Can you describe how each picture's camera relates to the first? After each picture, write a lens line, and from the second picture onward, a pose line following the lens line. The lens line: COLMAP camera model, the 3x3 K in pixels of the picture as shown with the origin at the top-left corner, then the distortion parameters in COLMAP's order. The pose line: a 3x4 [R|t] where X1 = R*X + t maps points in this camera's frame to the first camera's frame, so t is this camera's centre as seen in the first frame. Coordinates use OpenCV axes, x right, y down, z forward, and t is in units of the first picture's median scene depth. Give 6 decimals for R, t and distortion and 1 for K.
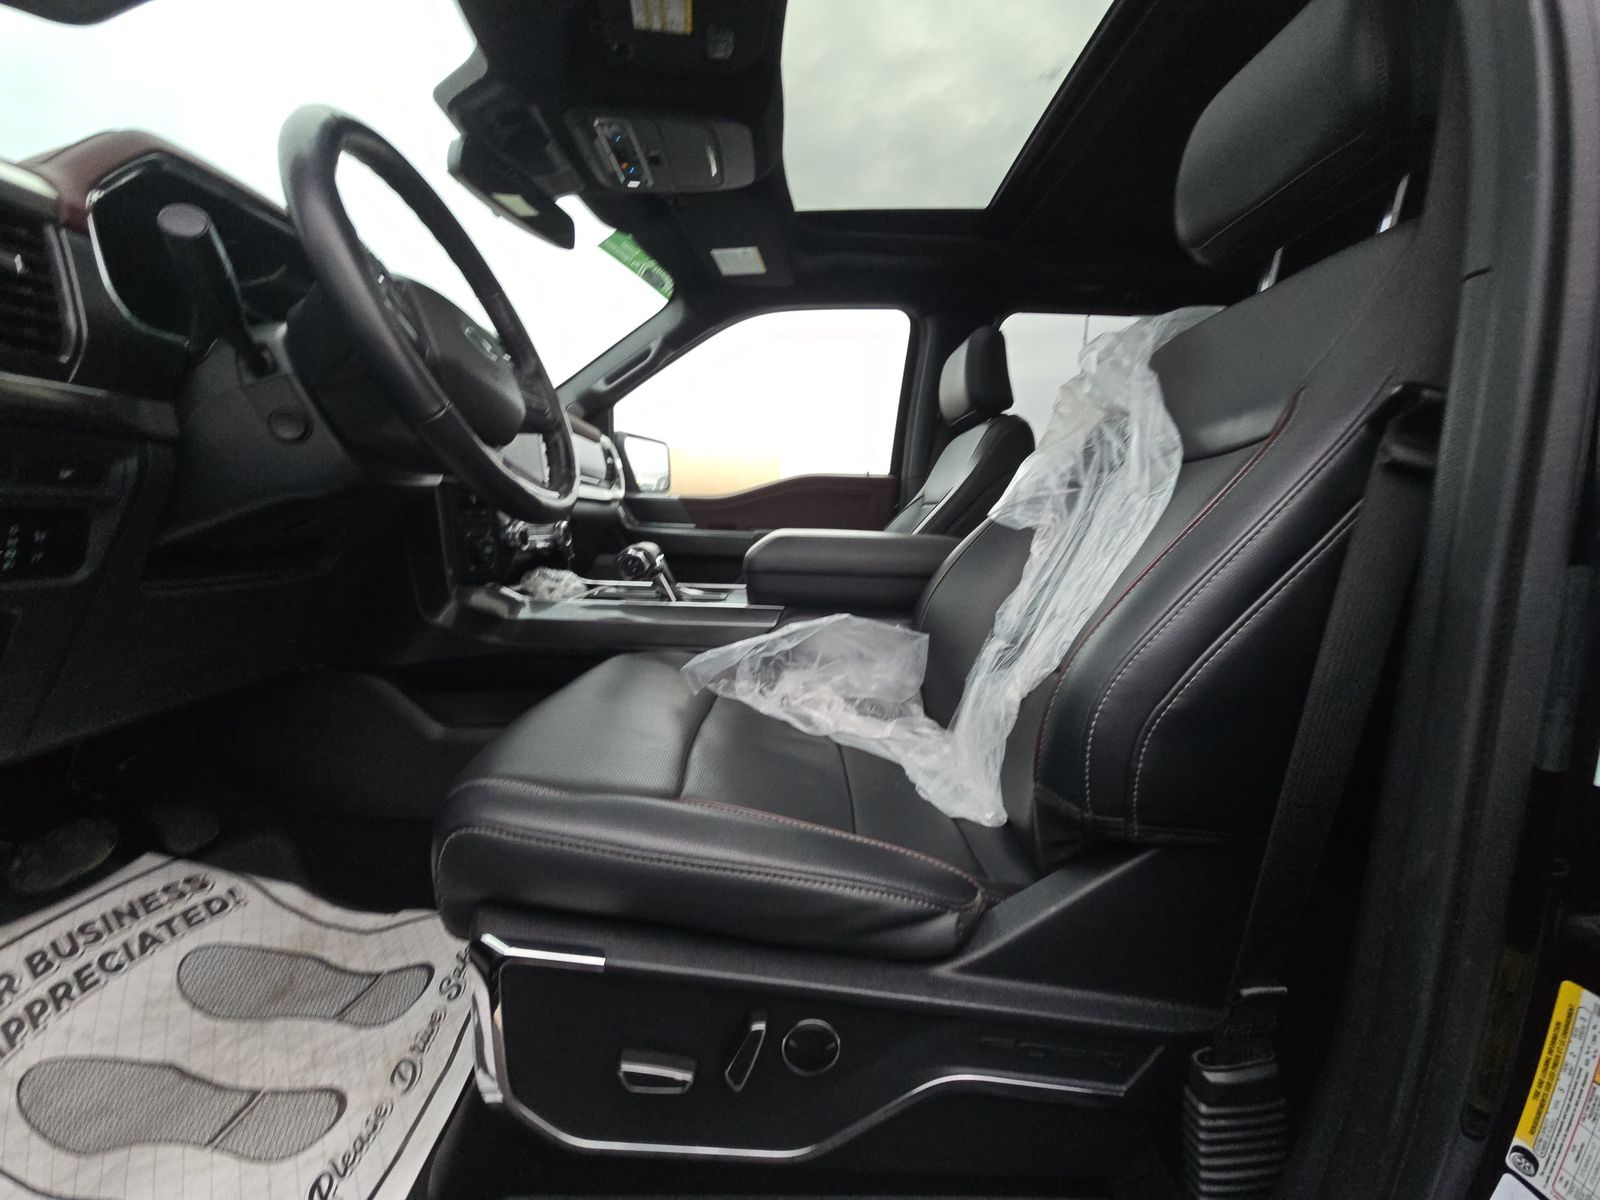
lens RADIAL K [[646.8, 0, 800.0], [0, 646.8, 600.0], [0, 0, 1]] dist [-0.000750, -0.000095]
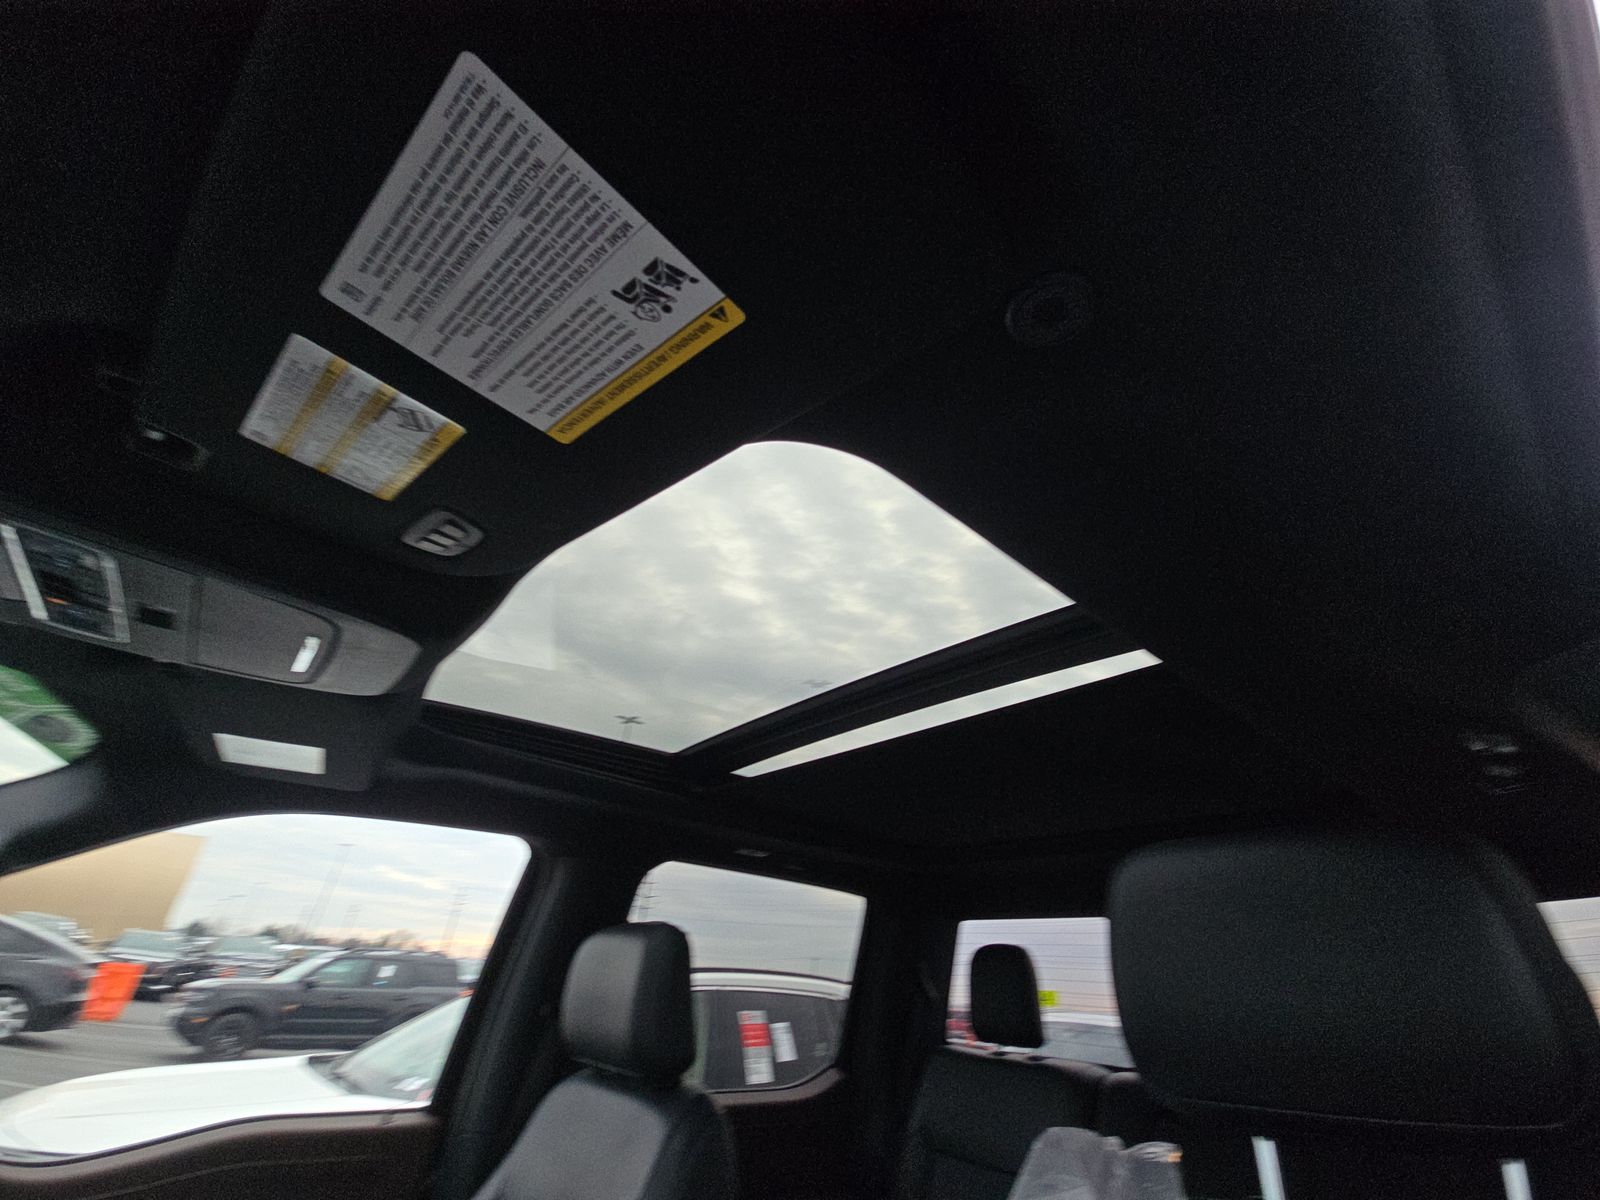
lens RADIAL K [[646.8, 0, 800.0], [0, 646.8, 600.0], [0, 0, 1]] dist [-0.000750, -0.000095]
pose [[0.769119, 0.341294, 0.540347, -0.095059], [0.028818, 0.826094, -0.562796, -0.315910], [-0.638456, 0.448428, 0.625528, 0.320866]]
